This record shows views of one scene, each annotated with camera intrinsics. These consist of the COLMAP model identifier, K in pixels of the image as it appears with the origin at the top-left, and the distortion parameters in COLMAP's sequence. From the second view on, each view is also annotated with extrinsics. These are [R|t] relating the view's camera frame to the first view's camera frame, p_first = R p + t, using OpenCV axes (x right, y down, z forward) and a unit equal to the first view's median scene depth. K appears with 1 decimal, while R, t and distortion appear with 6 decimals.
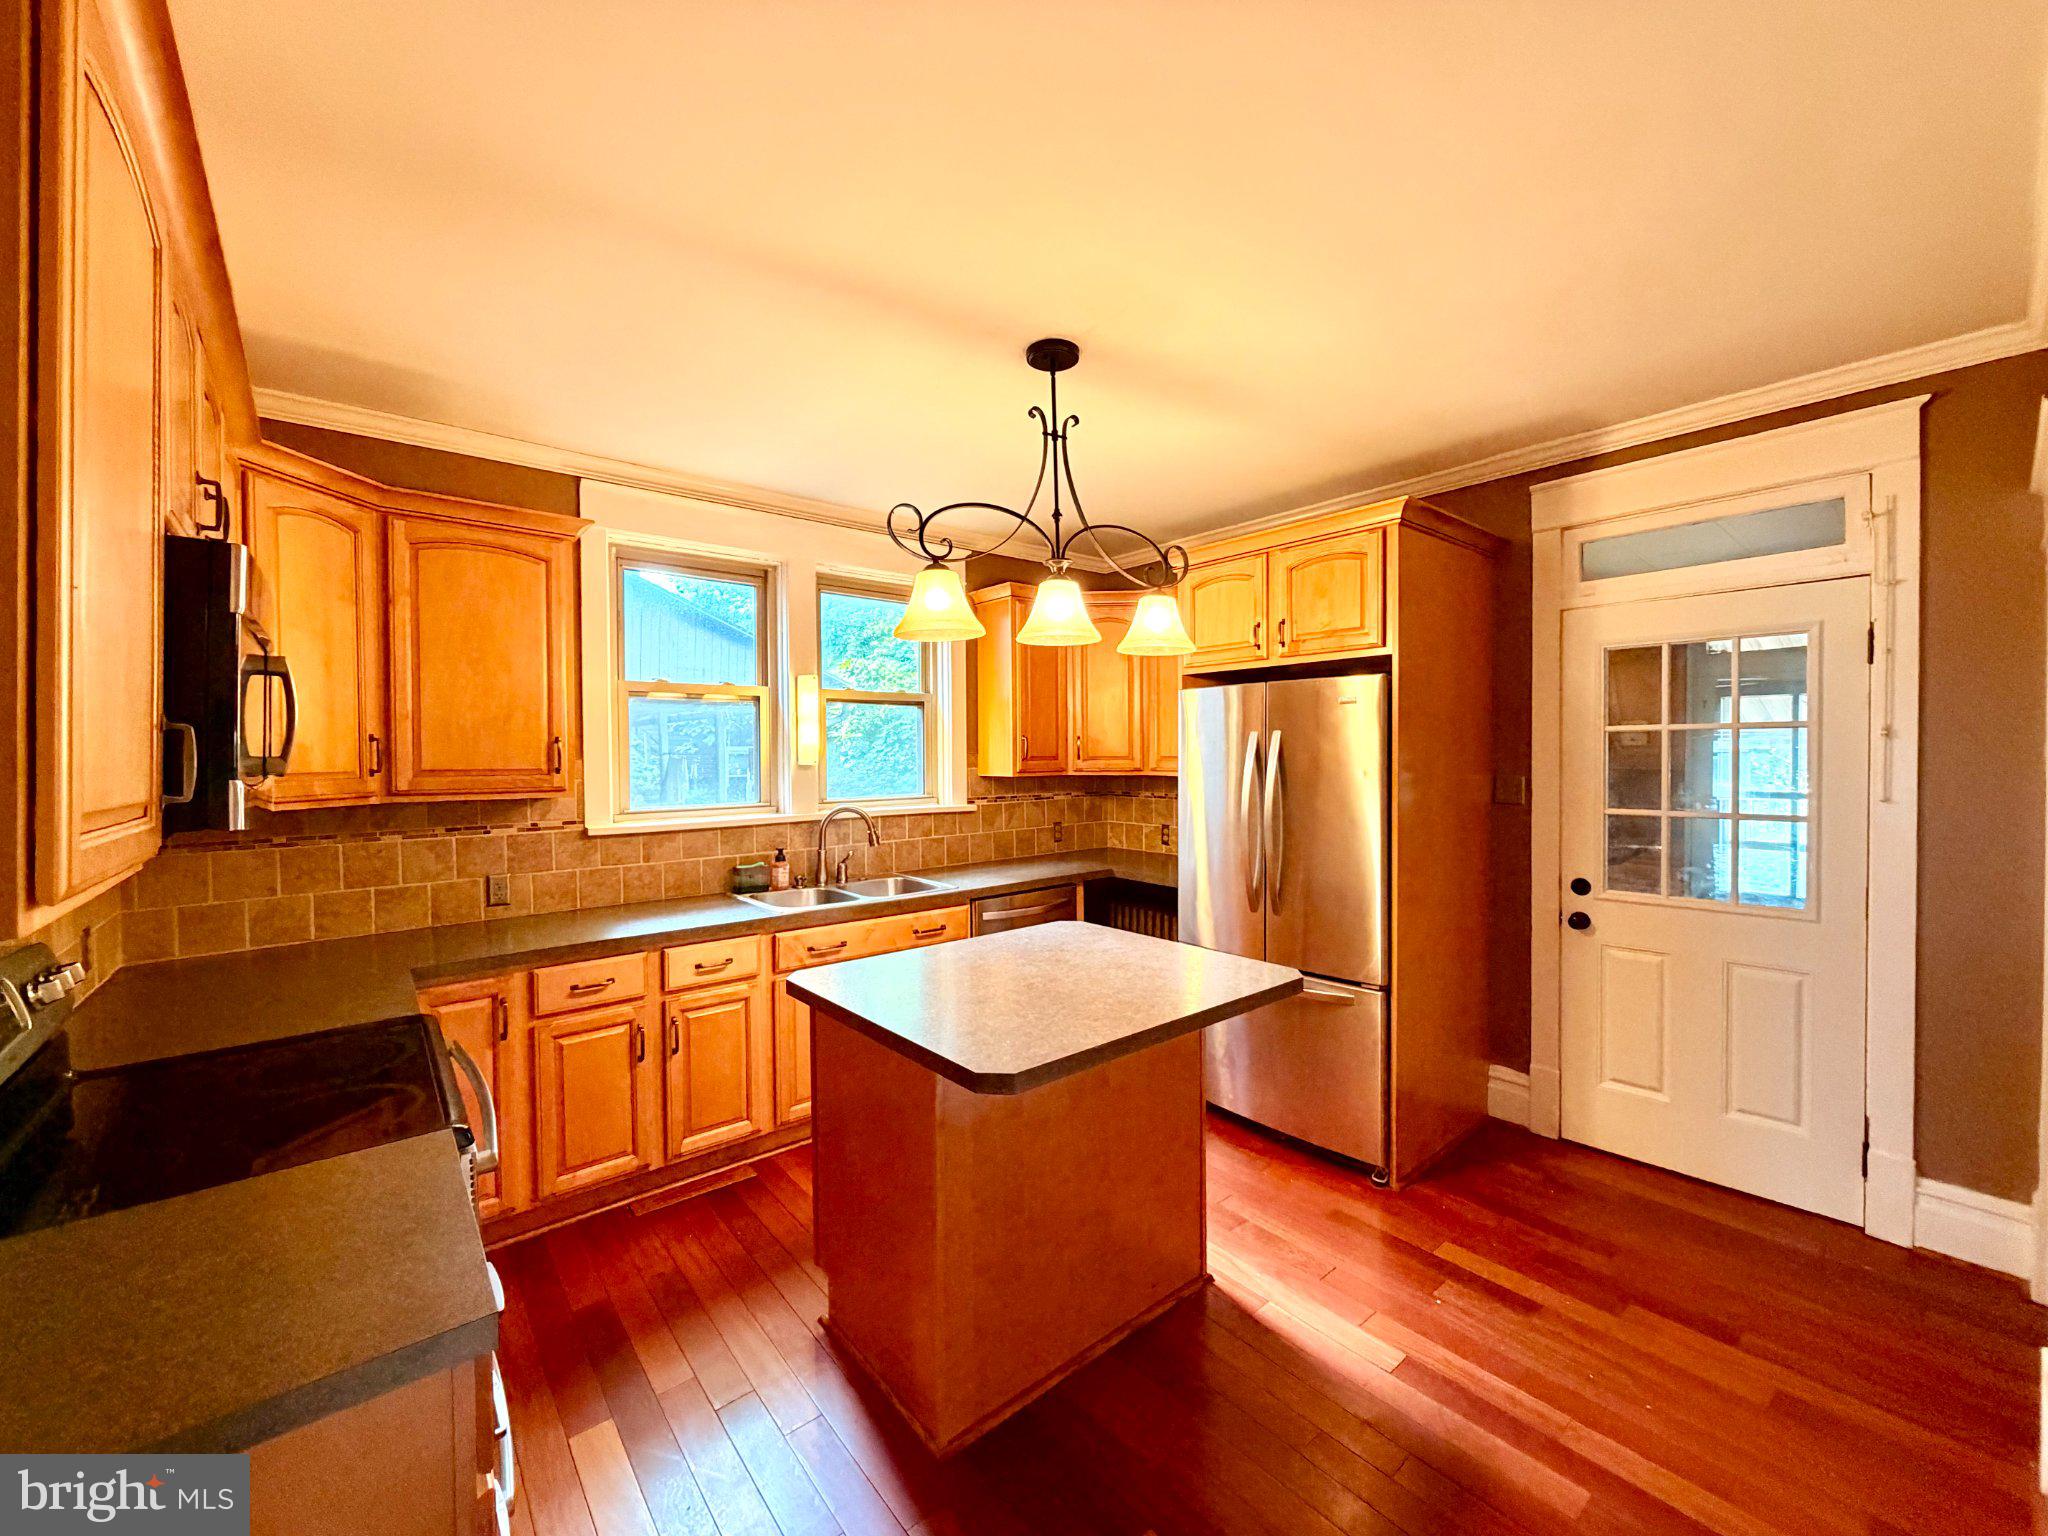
lens RADIAL K [[829.6, 0, 1024.0], [0, 829.6, 768.0], [0, 0, 1]] dist [0.000327, 0.000259]
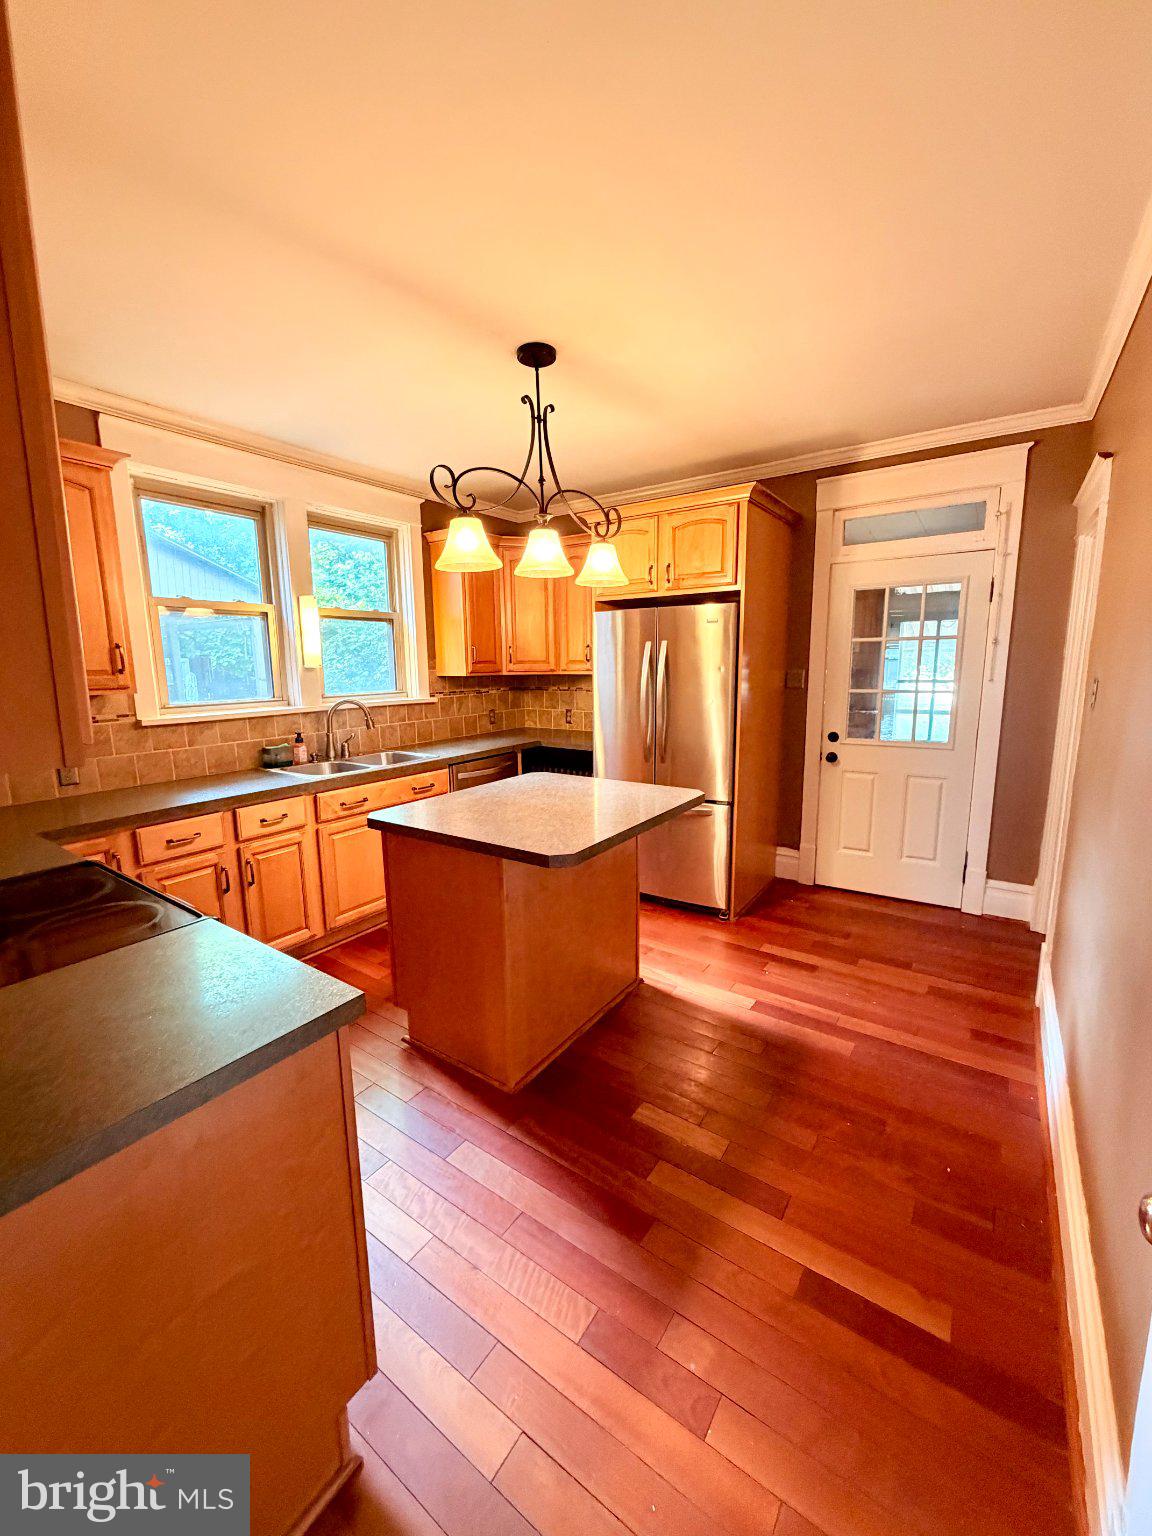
lens RADIAL K [[621.3, 0, 576.0], [0, 621.3, 768.0], [0, 0, 1]] dist [-0.000085, -0.000159]
pose [[0.963937, -0.050053, 0.261382, -0.158240], [0.011033, 0.988826, 0.148665, 0.013881], [-0.265902, -0.140420, 0.953718, -0.059936]]
